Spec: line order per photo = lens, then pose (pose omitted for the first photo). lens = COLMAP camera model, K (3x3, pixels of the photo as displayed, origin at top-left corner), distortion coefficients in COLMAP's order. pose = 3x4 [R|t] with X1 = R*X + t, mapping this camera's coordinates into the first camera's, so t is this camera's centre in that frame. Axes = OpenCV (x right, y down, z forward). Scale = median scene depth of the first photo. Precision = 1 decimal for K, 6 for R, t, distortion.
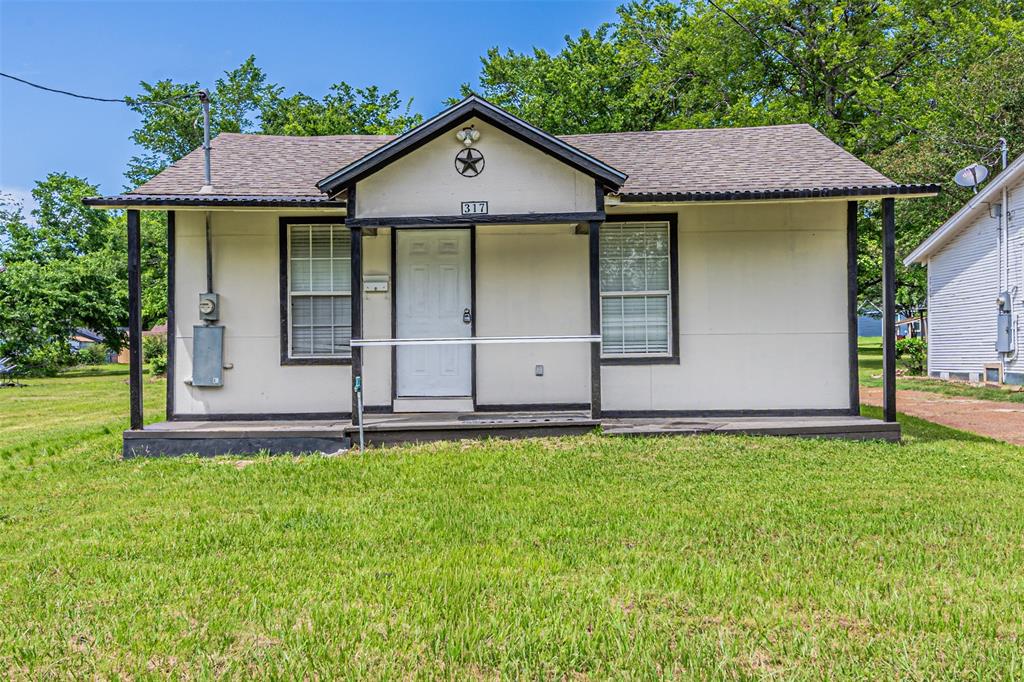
lens RADIAL K [[961.4, 0, 491.6], [0, 961.4, 343.2], [0, 0, 1]] dist [0.007327, 0.002382]
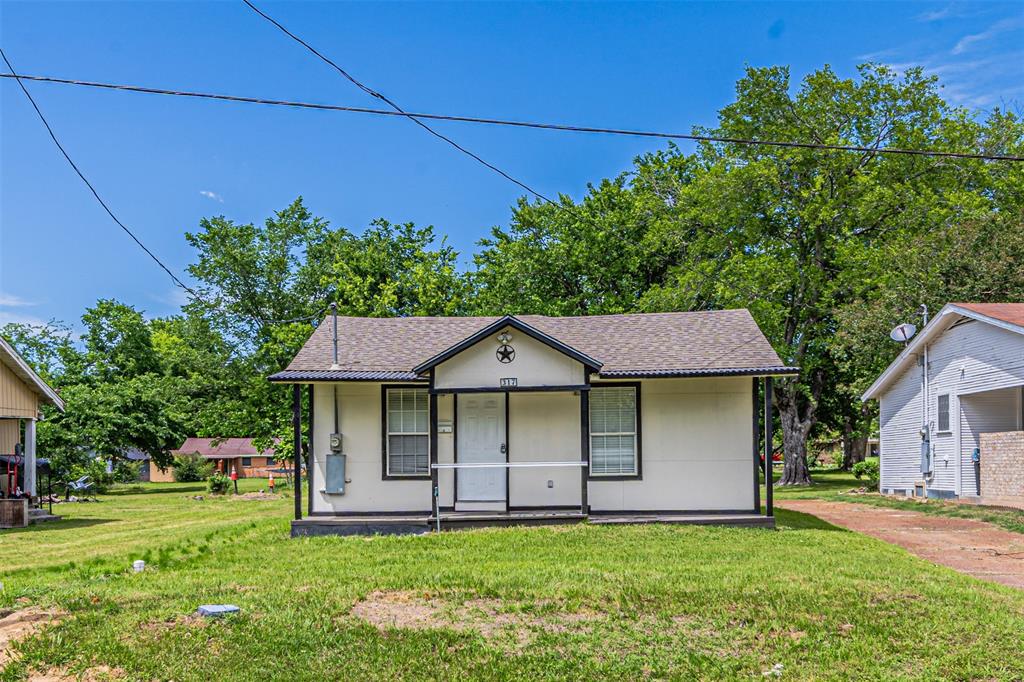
lens RADIAL K [[1047.9, 0, 486.5], [0, 1047.9, 447.3], [0, 0, 1]] dist [0.015867, 0.008021]
pose [[0.999467, 0.001558, -0.032615, 0.002235], [-0.002021, 0.999898, -0.014155, -0.006385], [0.032590, 0.014214, 0.999368, -0.672477]]
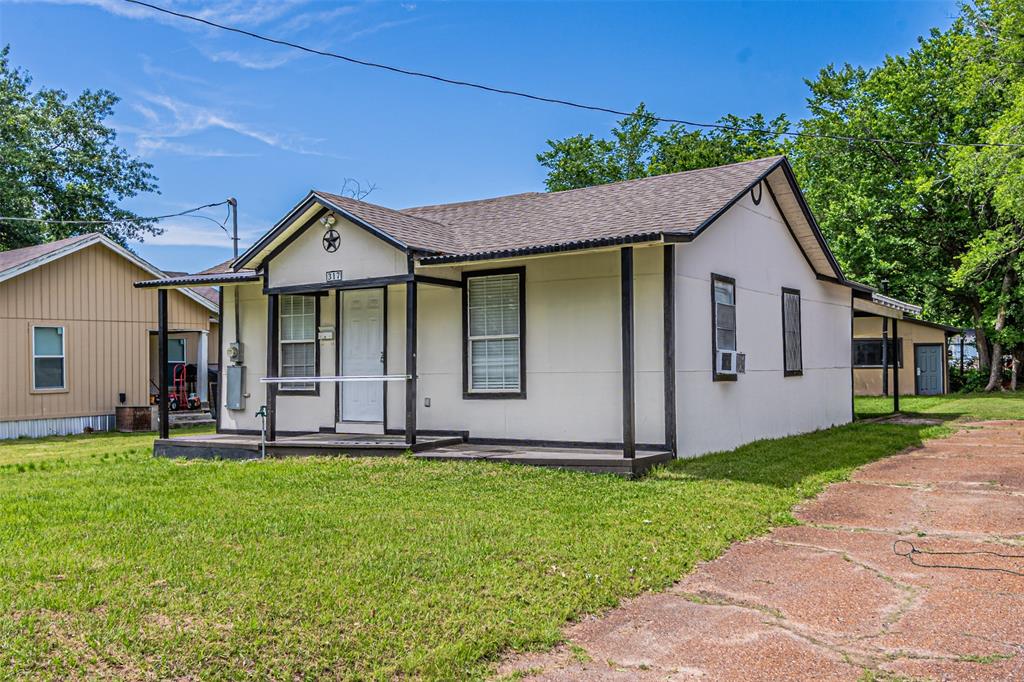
lens RADIAL K [[961.4, 0, 491.6], [0, 961.4, 343.2], [0, 0, 1]] dist [0.007327, 0.002382]
pose [[0.844810, -0.015328, -0.534848, 0.763642], [0.003284, 0.999719, -0.023465, -0.017412], [0.535057, 0.018067, 0.844623, 0.021799]]
